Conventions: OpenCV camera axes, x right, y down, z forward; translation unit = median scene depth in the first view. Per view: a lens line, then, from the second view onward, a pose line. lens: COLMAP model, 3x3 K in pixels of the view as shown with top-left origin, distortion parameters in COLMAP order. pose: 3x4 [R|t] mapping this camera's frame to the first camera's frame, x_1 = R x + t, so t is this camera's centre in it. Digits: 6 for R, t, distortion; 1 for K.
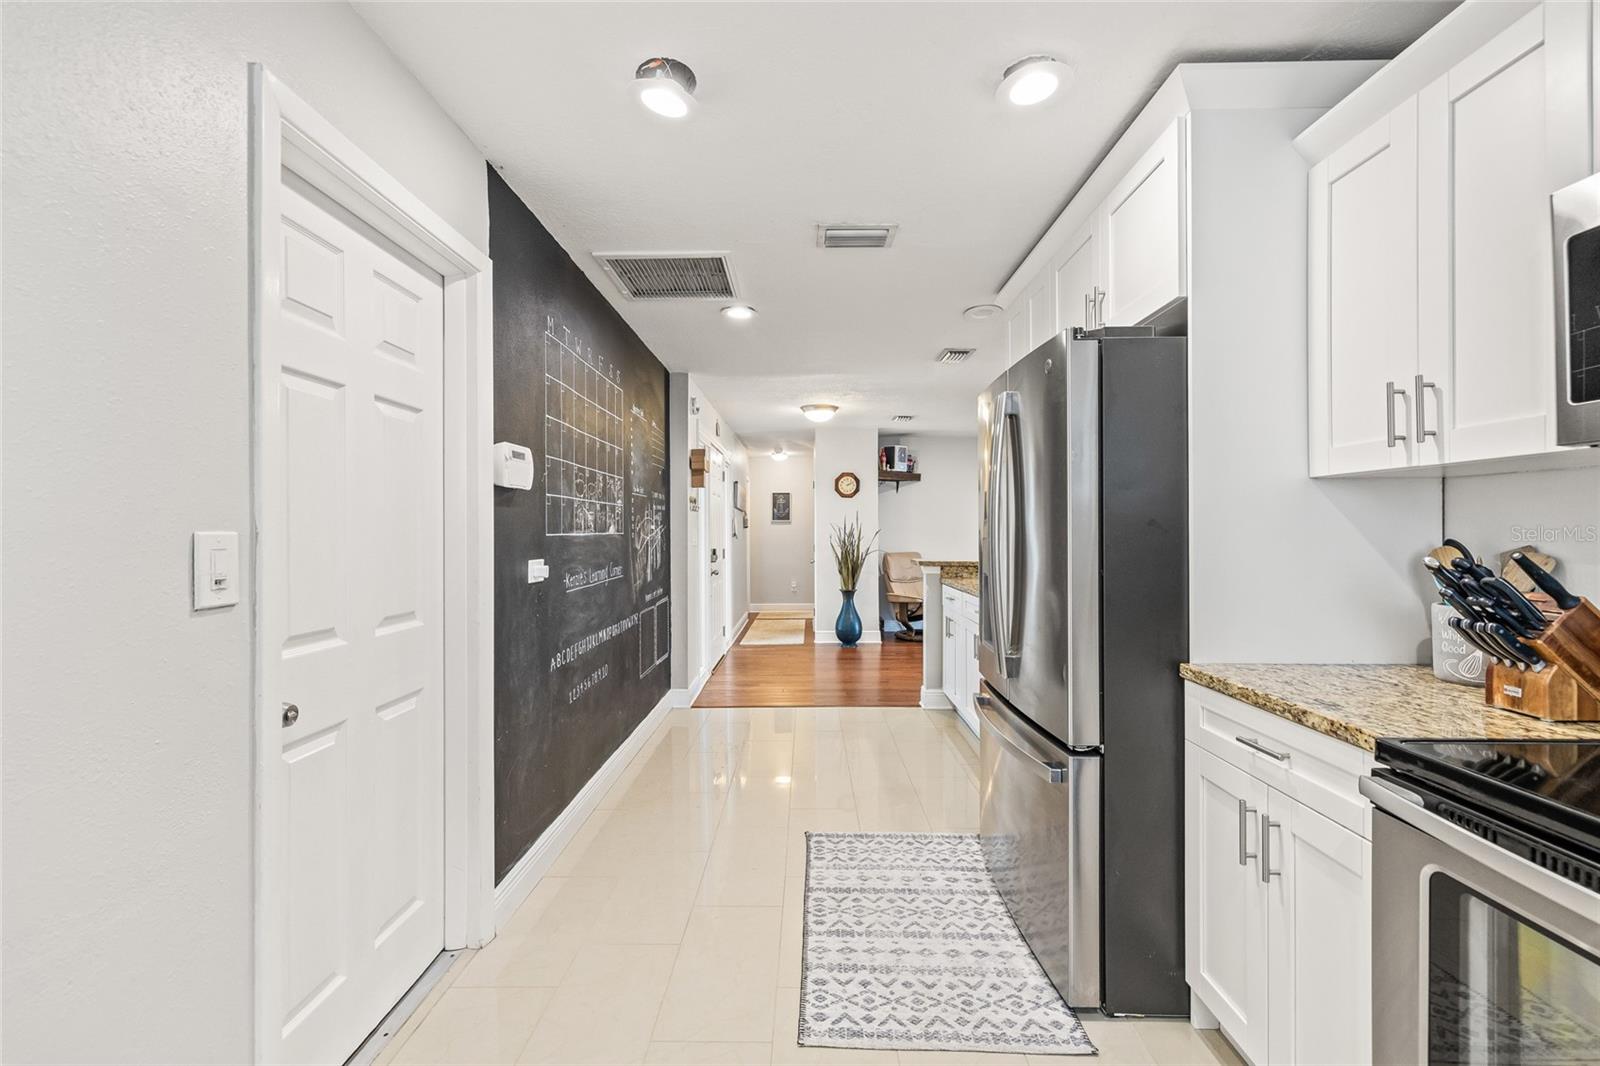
lens RADIAL K [[670.1, 0, 801.5], [0, 670.1, 531.8], [0, 0, 1]] dist [-0.002864, 0.000319]
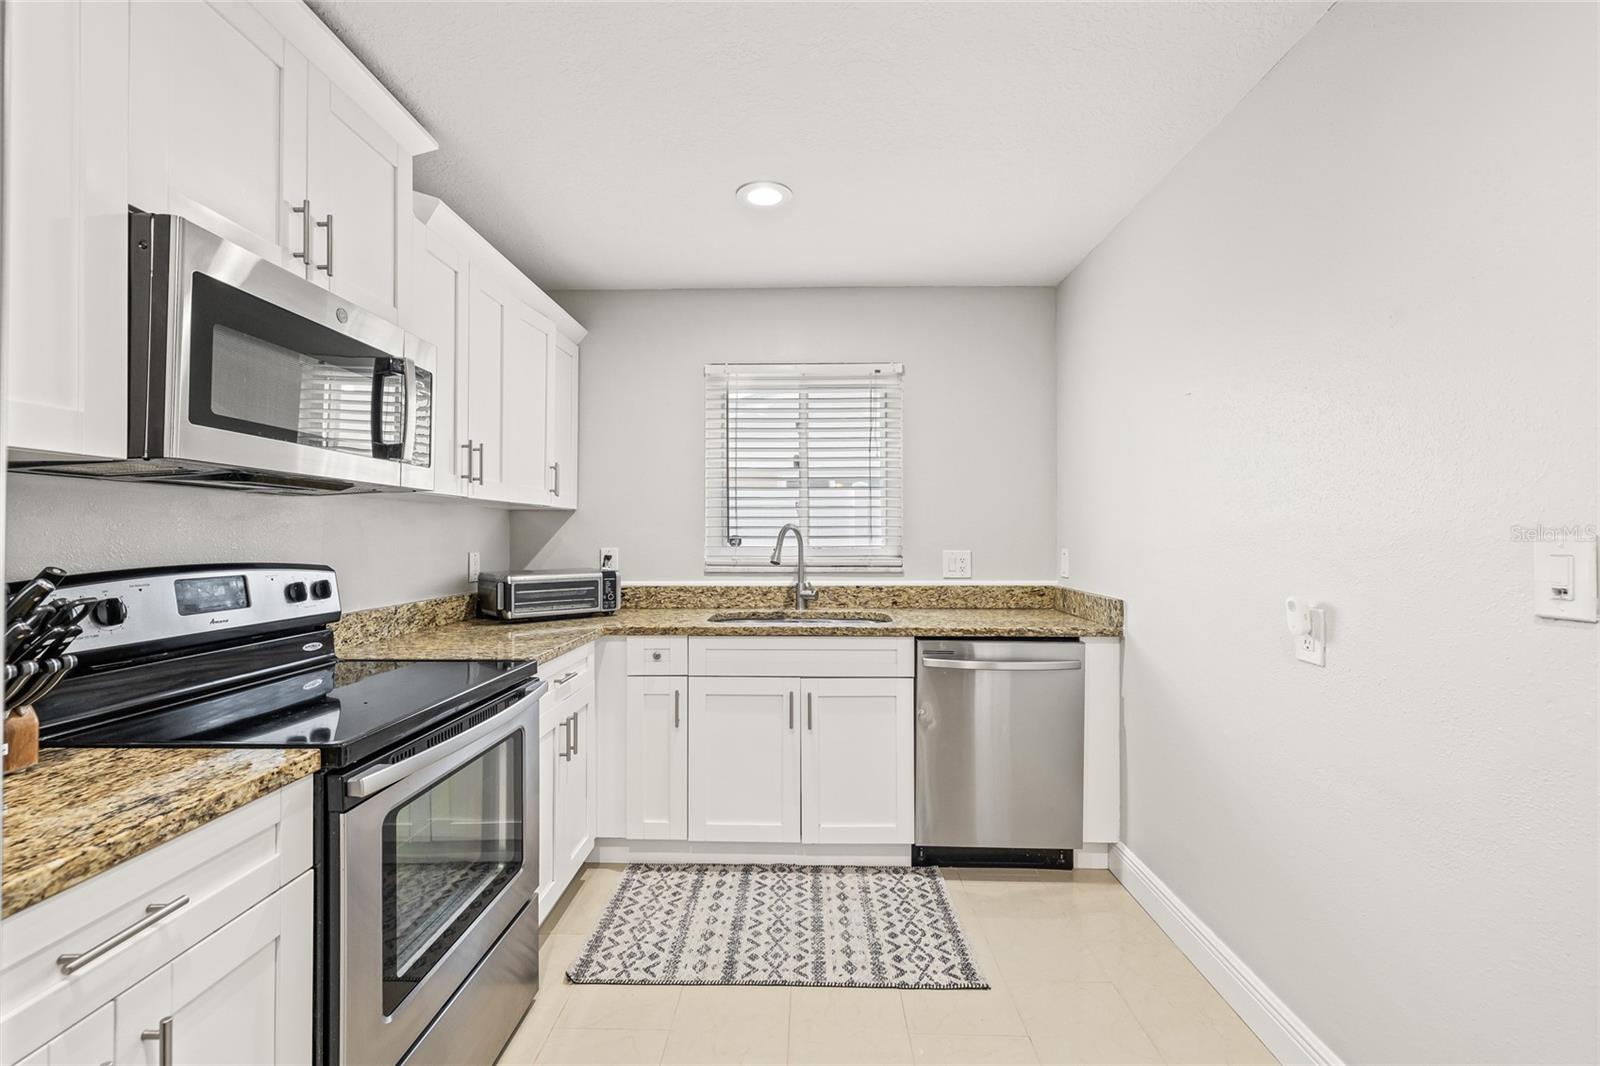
lens RADIAL K [[670.1, 0, 799.4], [0, 670.1, 529.8], [0, 0, 1]] dist [-0.002864, 0.000319]
pose [[-0.999879, 0.001500, 0.015509, 0.121570], [0.001402, 0.999979, -0.006345, -0.011023], [-0.015518, -0.006322, -0.999860, 1.705587]]
